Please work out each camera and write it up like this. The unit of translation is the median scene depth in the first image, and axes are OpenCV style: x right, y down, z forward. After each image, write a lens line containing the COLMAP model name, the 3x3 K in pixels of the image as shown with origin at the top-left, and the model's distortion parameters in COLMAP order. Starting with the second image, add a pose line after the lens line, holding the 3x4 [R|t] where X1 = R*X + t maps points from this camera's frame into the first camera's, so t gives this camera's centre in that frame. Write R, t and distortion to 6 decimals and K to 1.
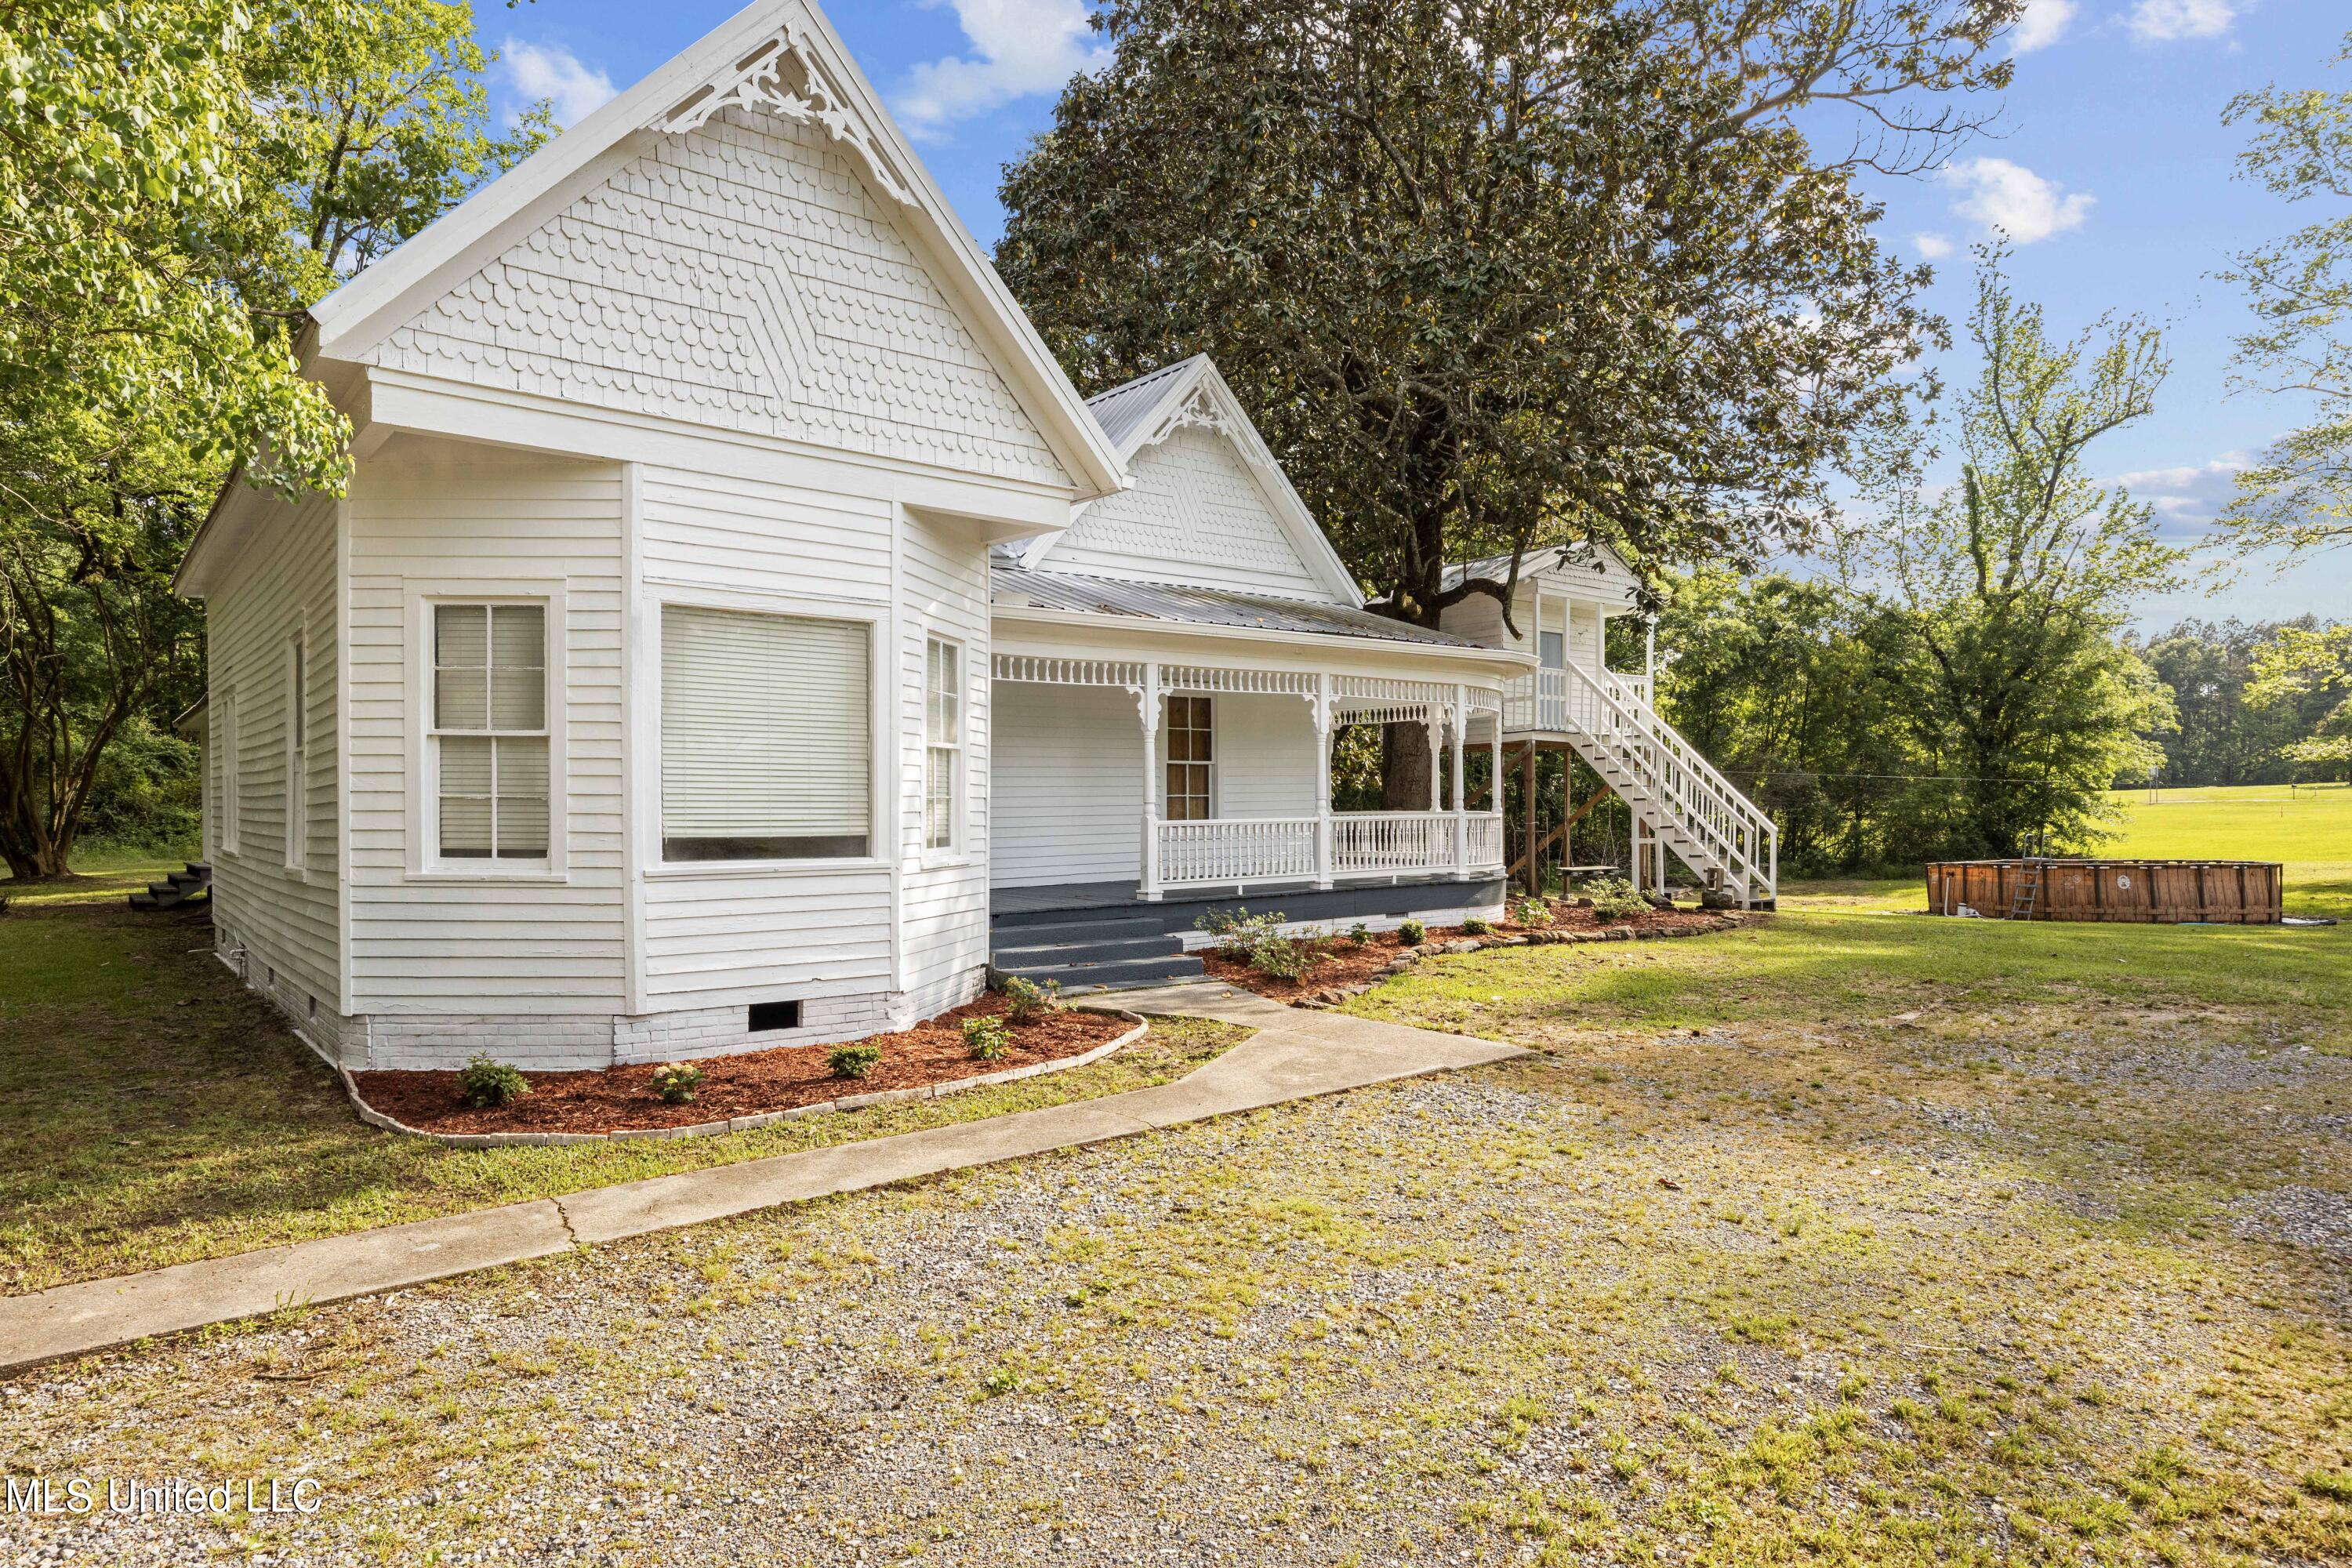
lens RADIAL K [[1411.0, 0, 1178.9], [0, 1411.0, 830.9], [0, 0, 1]] dist [0.008065, -0.000256]
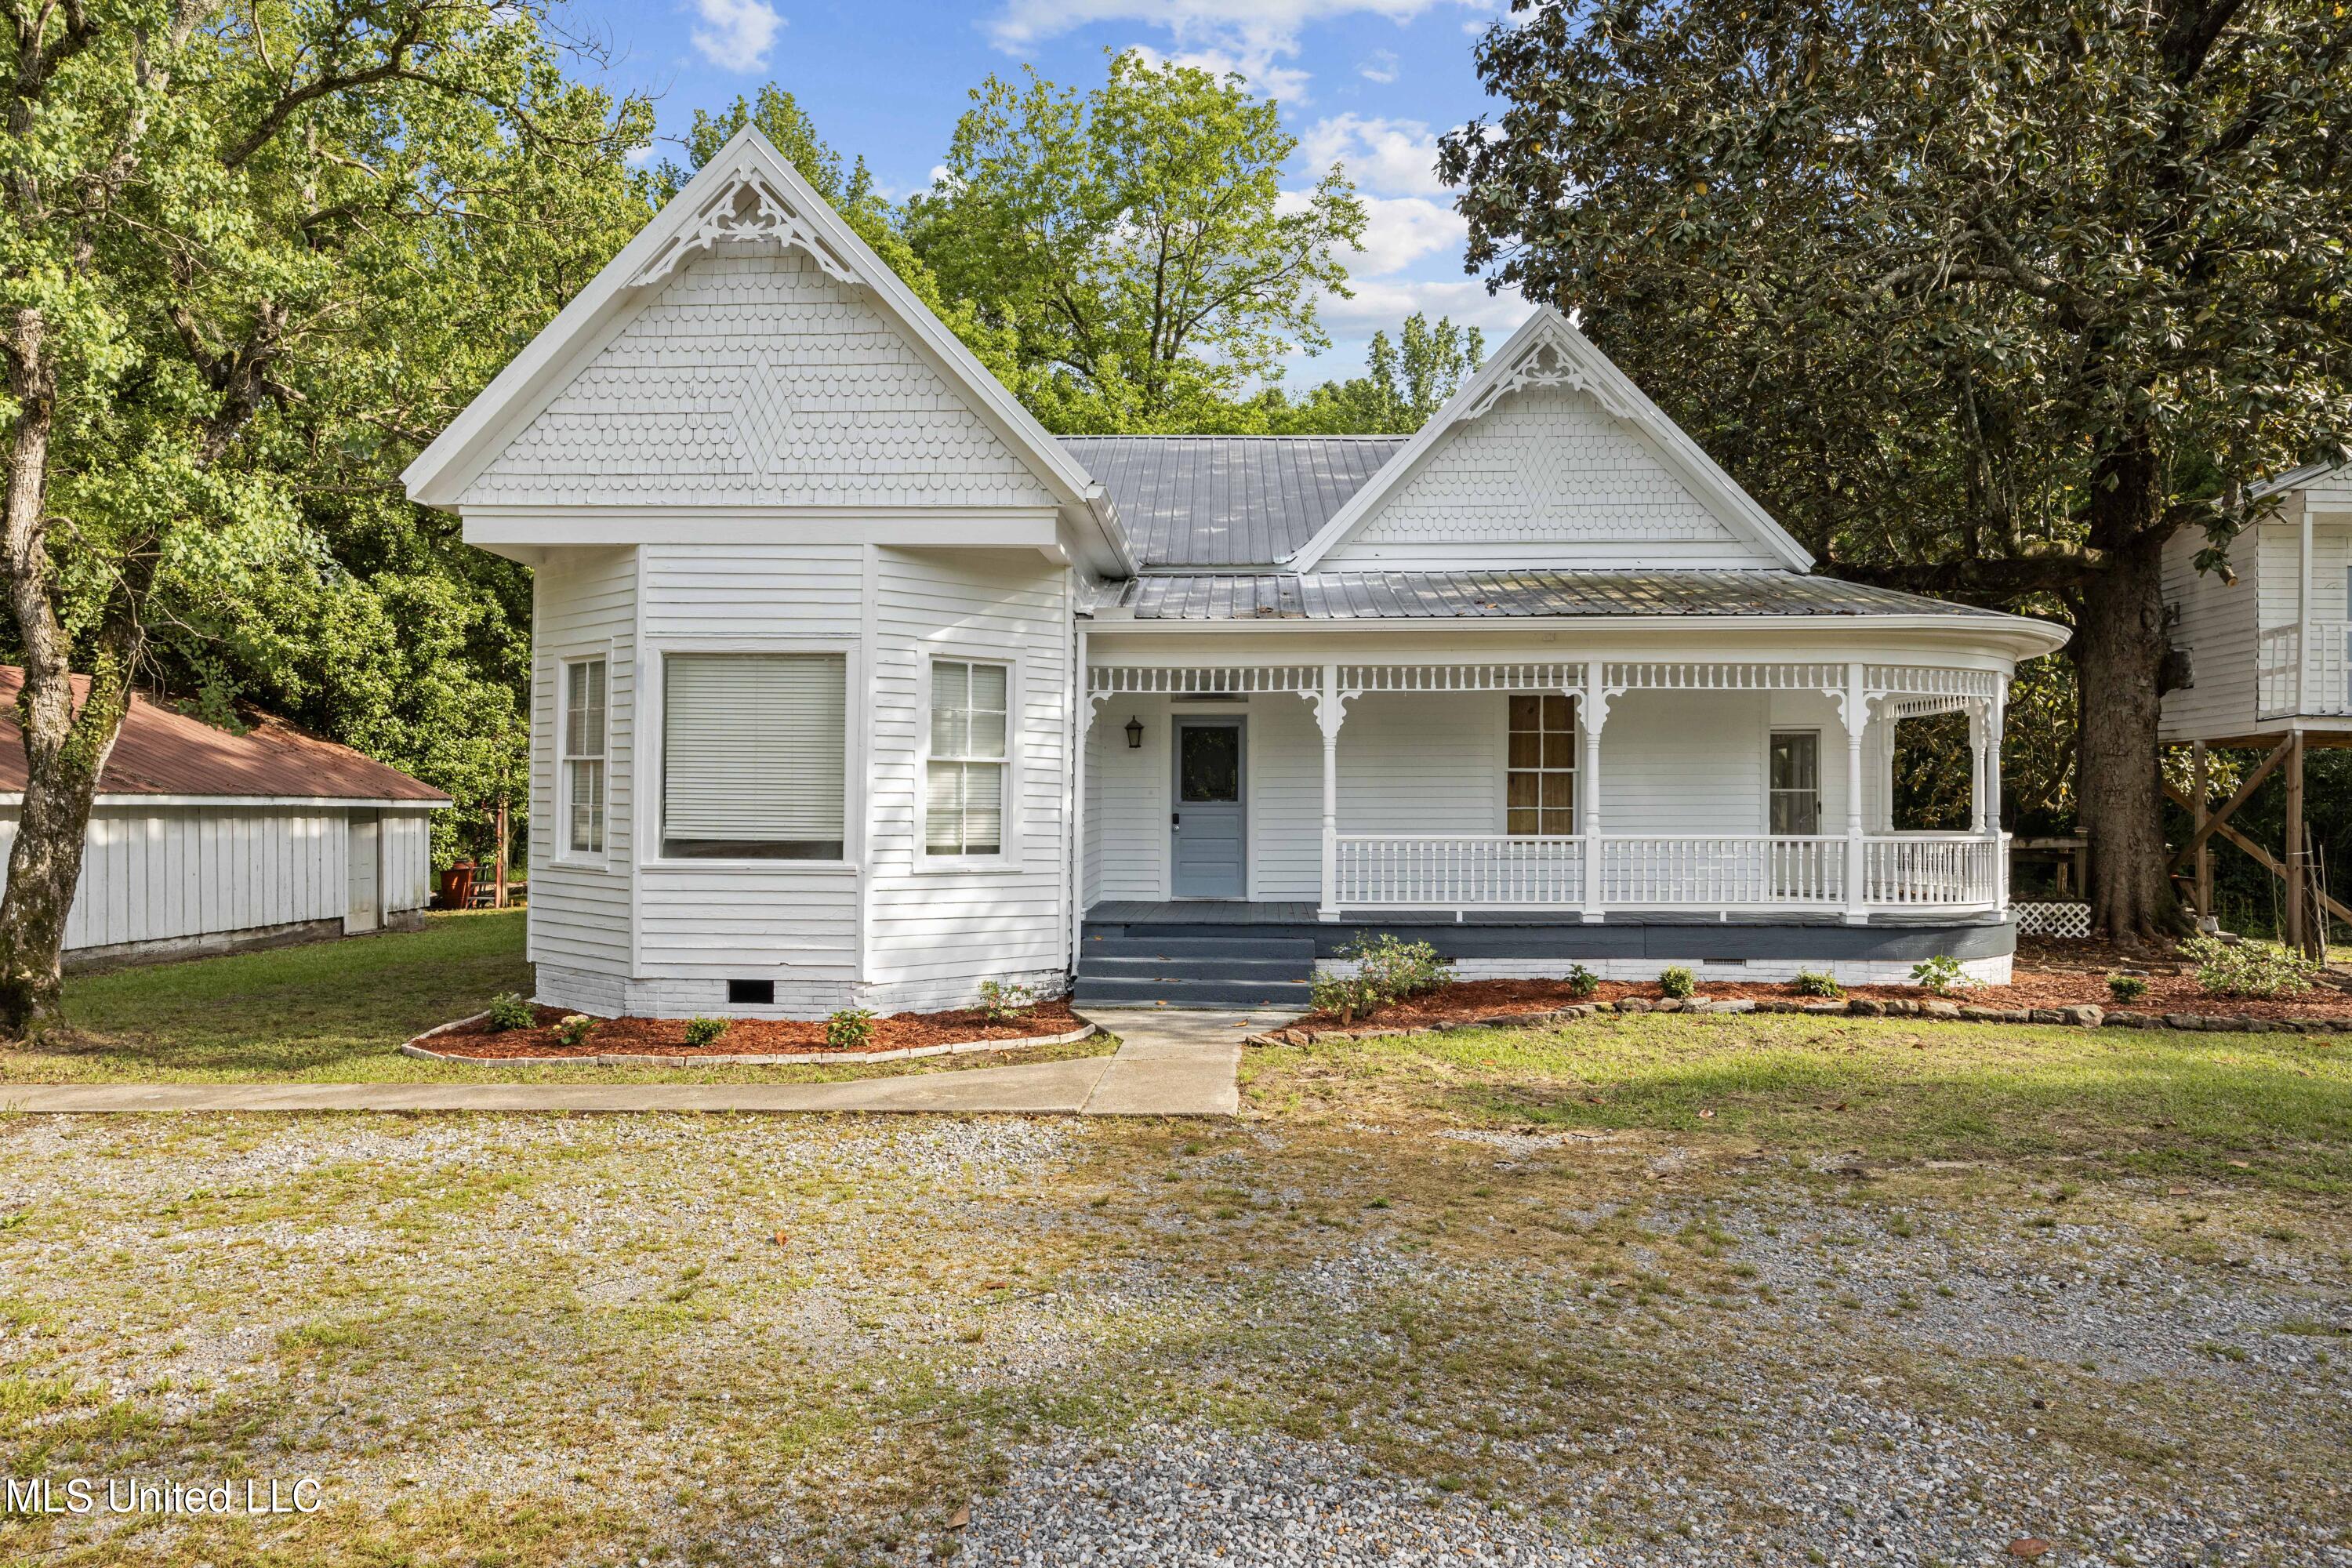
lens RADIAL K [[1467.3, 0, 1180.7], [0, 1467.3, 801.8], [0, 0, 1]] dist [-0.000006, 0.000884]
pose [[0.748567, 0.005333, -0.663038, 0.766867], [-0.022043, 0.999615, -0.016846, -0.014869], [0.662693, 0.027226, 0.748396, 0.301058]]
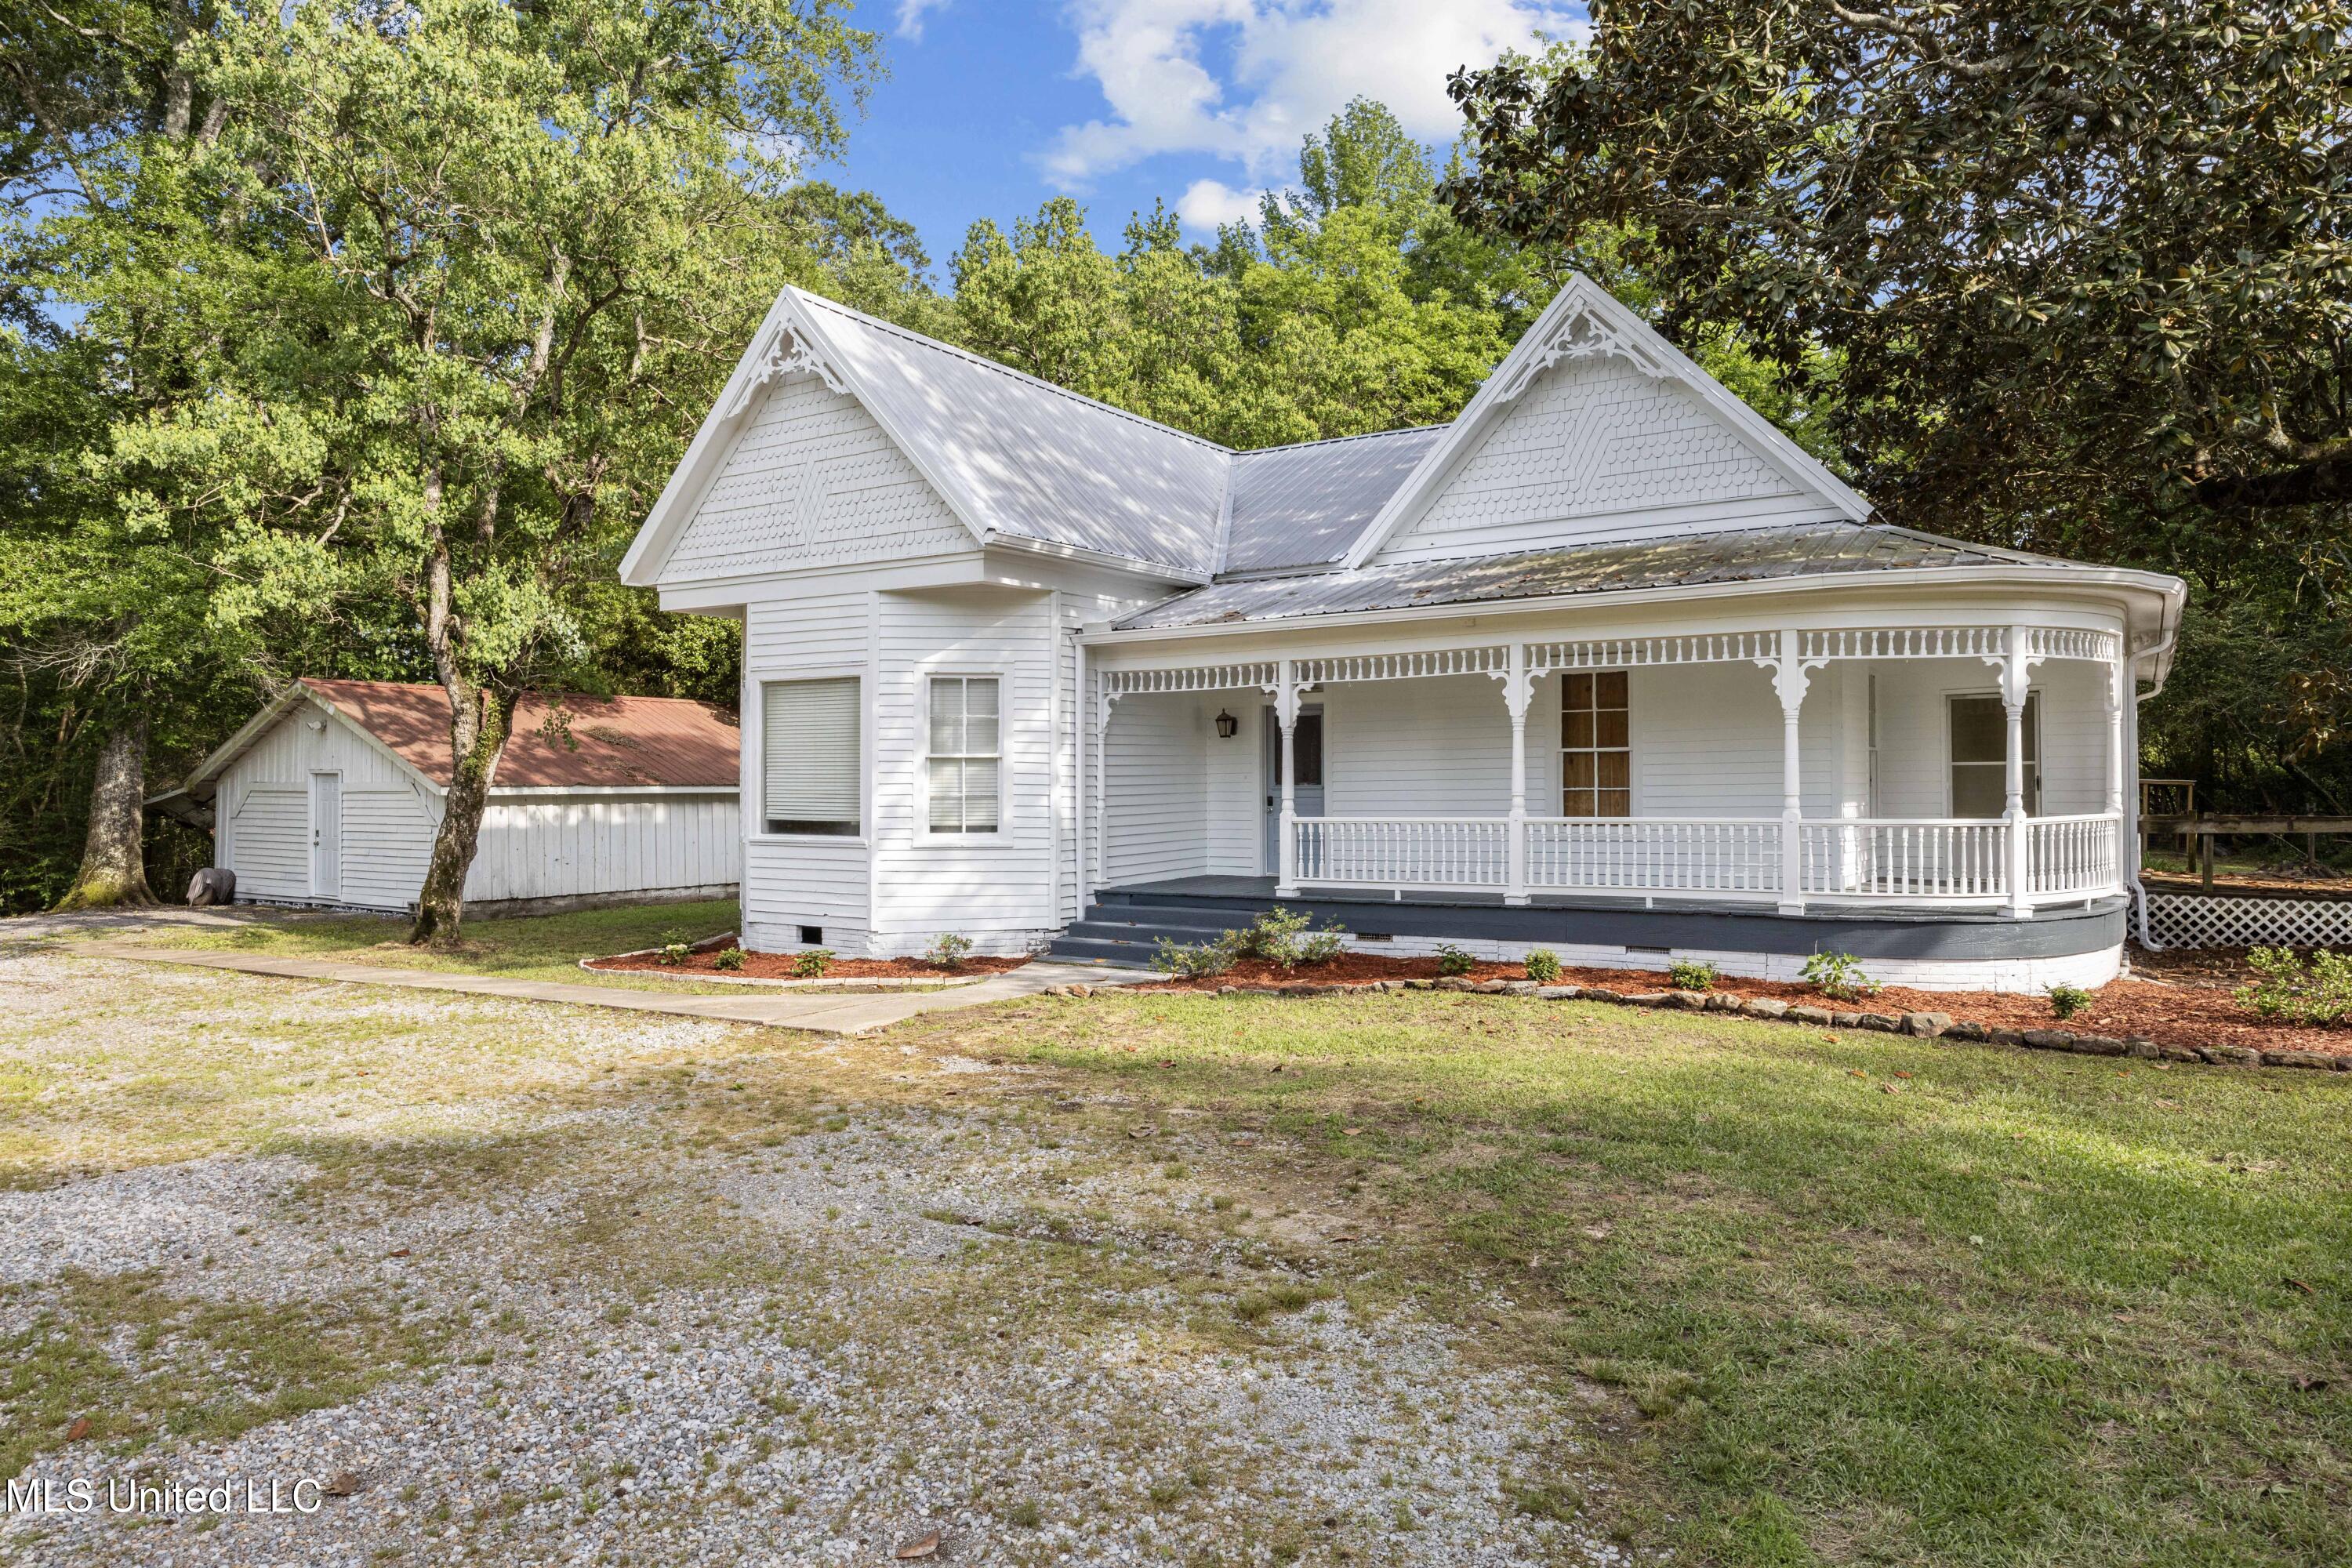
lens RADIAL K [[1509.8, 0, 1173.0], [0, 1509.8, 779.9], [0, 0, 1]] dist [0.007840, 0.000553]
pose [[0.301834, -0.000747, -0.953360, 1.380531], [-0.016222, 0.999851, -0.005920, -0.036205], [0.953222, 0.017253, 0.301777, 0.839143]]
